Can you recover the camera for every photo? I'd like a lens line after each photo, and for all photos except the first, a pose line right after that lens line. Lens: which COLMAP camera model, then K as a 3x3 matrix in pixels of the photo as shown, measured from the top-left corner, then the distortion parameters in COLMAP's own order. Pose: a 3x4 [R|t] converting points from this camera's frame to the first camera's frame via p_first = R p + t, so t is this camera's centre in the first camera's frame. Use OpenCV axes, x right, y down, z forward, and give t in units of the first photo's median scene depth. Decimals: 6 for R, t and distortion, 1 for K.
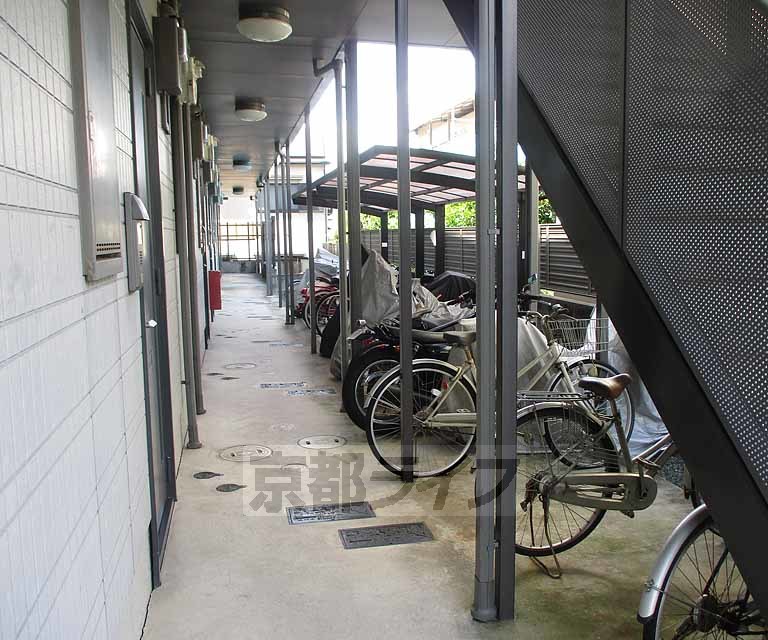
lens RADIAL K [[802.9, 0, 387.9], [0, 802.9, 320.7], [0, 0, 1]] dist [-0.025486, 0.000000]
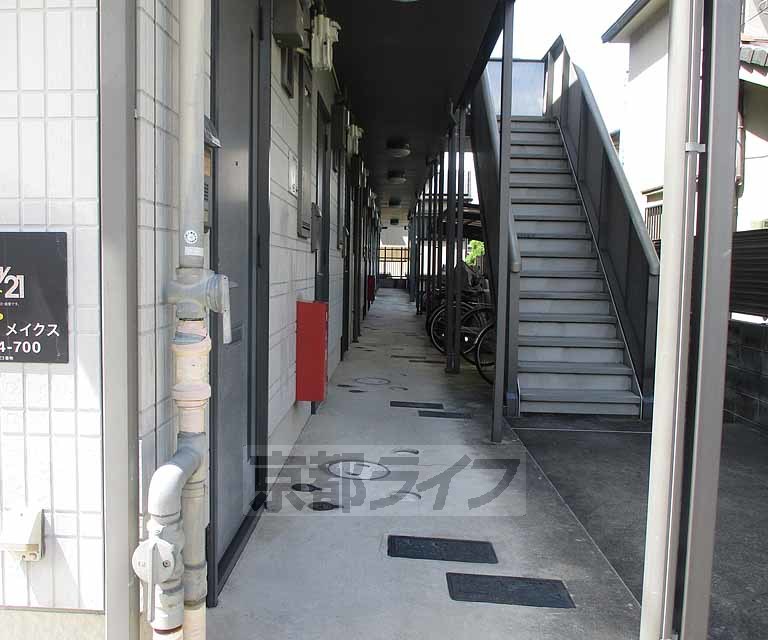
lens RADIAL K [[802.9, 0, 379.2], [0, 802.9, 325.0], [0, 0, 1]] dist [-0.025486, 0.000000]
pose [[0.977519, 0.052143, -0.204300, 0.062568], [-0.059134, 0.997850, -0.028261, 0.041106], [0.202387, 0.039707, 0.978500, -0.265980]]
